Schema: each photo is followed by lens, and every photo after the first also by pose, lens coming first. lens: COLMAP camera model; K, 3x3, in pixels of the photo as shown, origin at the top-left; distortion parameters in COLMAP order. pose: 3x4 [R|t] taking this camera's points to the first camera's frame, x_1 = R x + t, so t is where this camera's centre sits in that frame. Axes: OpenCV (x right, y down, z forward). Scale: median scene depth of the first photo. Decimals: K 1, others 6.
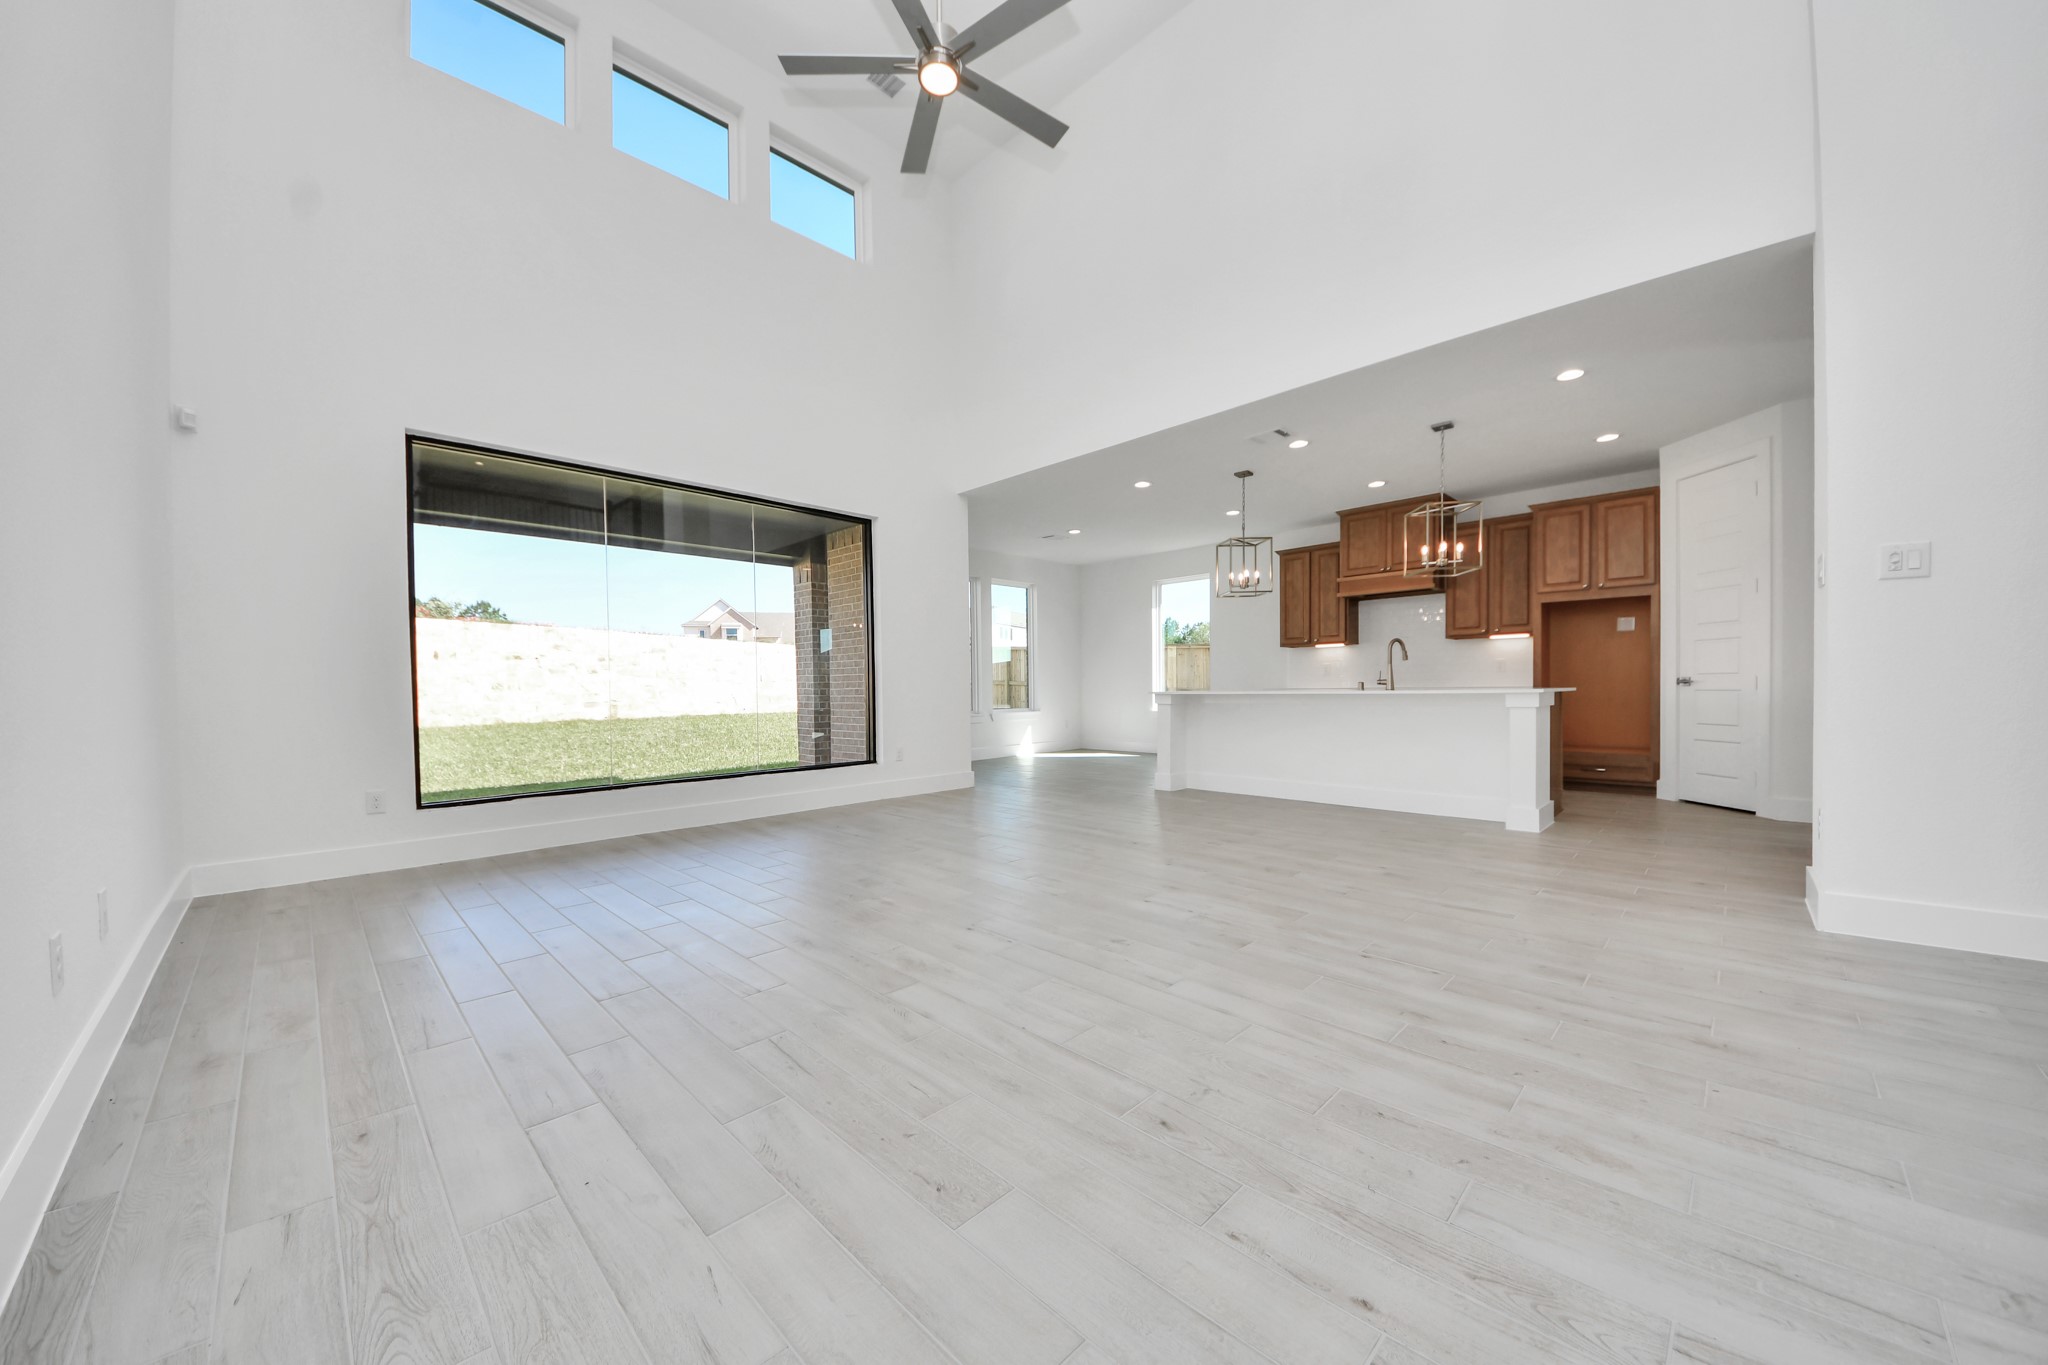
lens RADIAL K [[723.5, 0, 1016.9], [0, 723.5, 698.4], [0, 0, 1]] dist [0.027077, -0.020226]
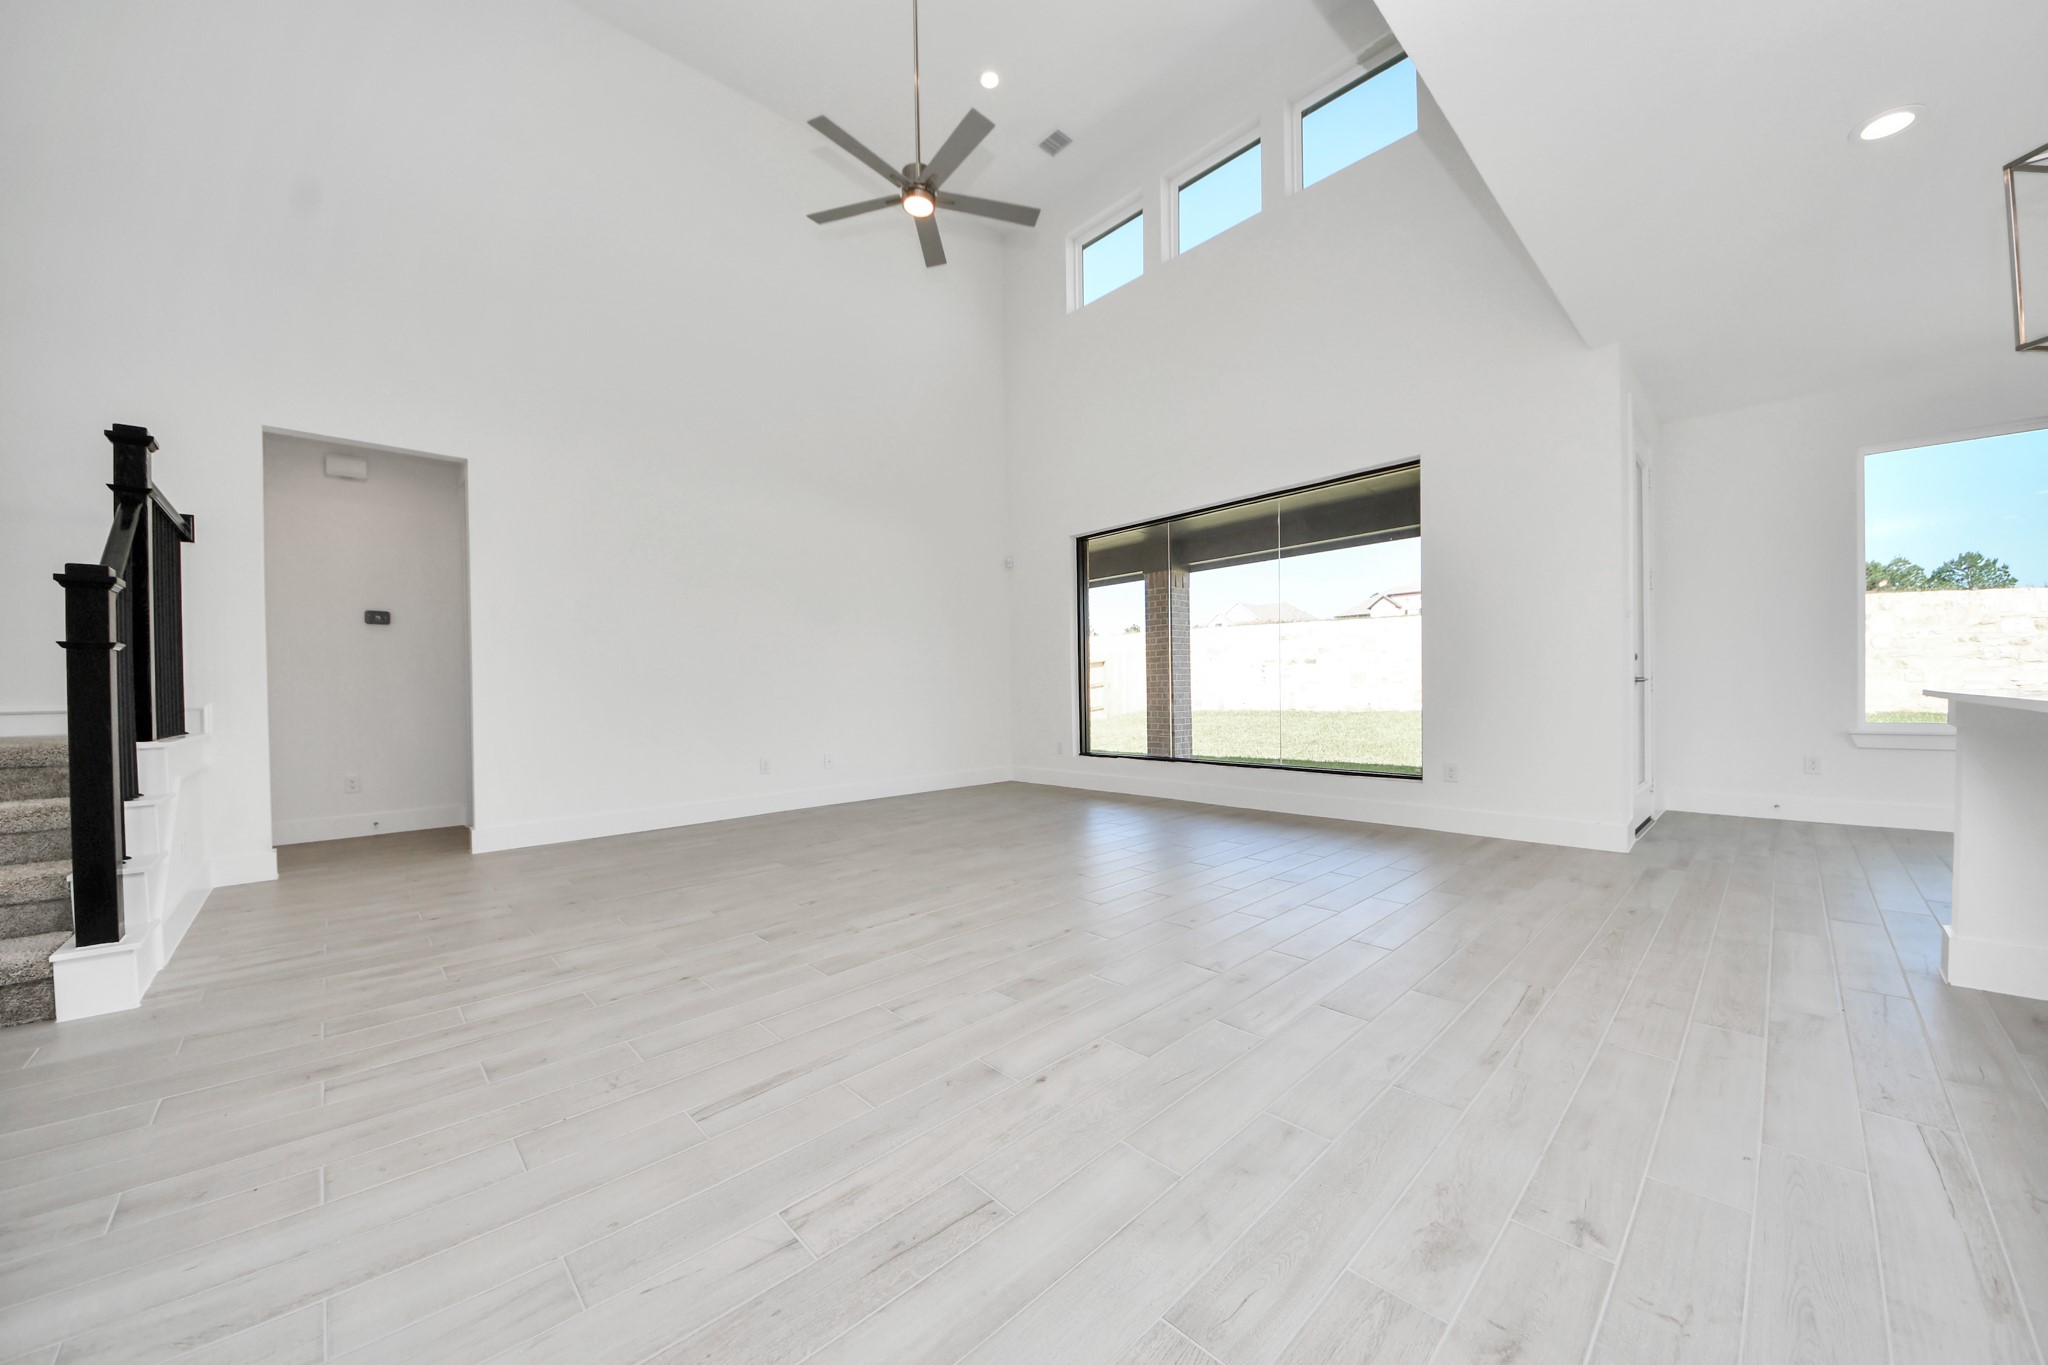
lens RADIAL K [[731.4, 0, 1028.9], [0, 731.4, 696.5], [0, 0, 1]] dist [0.009064, -0.009450]
pose [[-0.019219, 0.022179, -0.999569, 0.590609], [0.000186, 0.999754, 0.022179, -0.014912], [0.999815, 0.000240, -0.019218, 0.610203]]
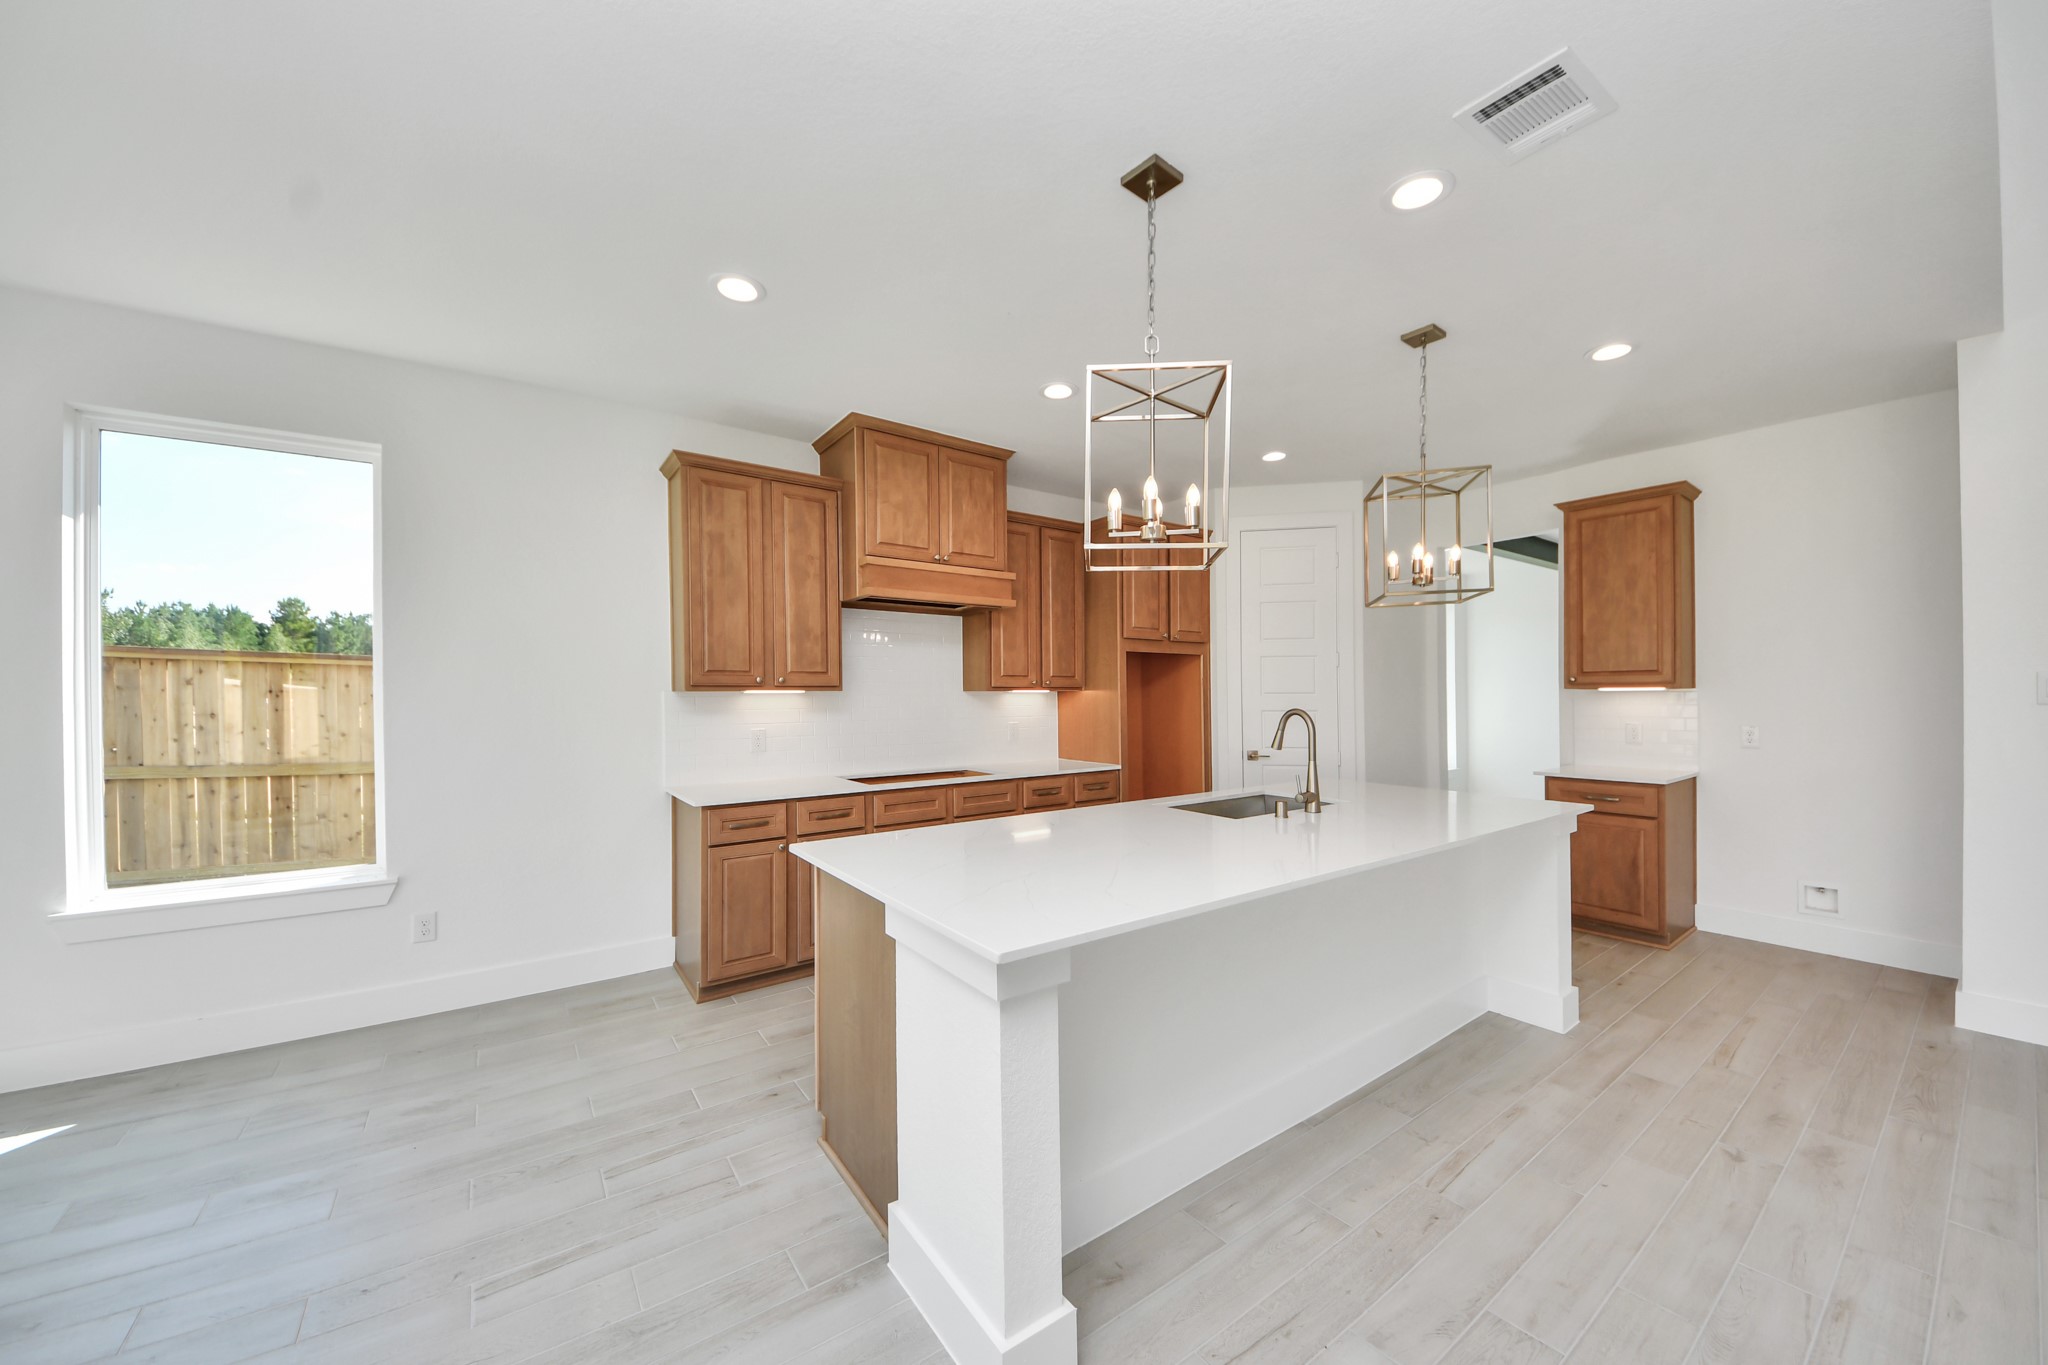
lens RADIAL K [[731.4, 0, 1028.9], [0, 731.4, 696.5], [0, 0, 1]] dist [0.009064, -0.009450]
pose [[0.154990, 0.014100, 0.987815, -0.008971], [0.018100, 0.999690, -0.017110, -0.080002], [-0.987750, 0.020531, 0.154686, 1.034617]]
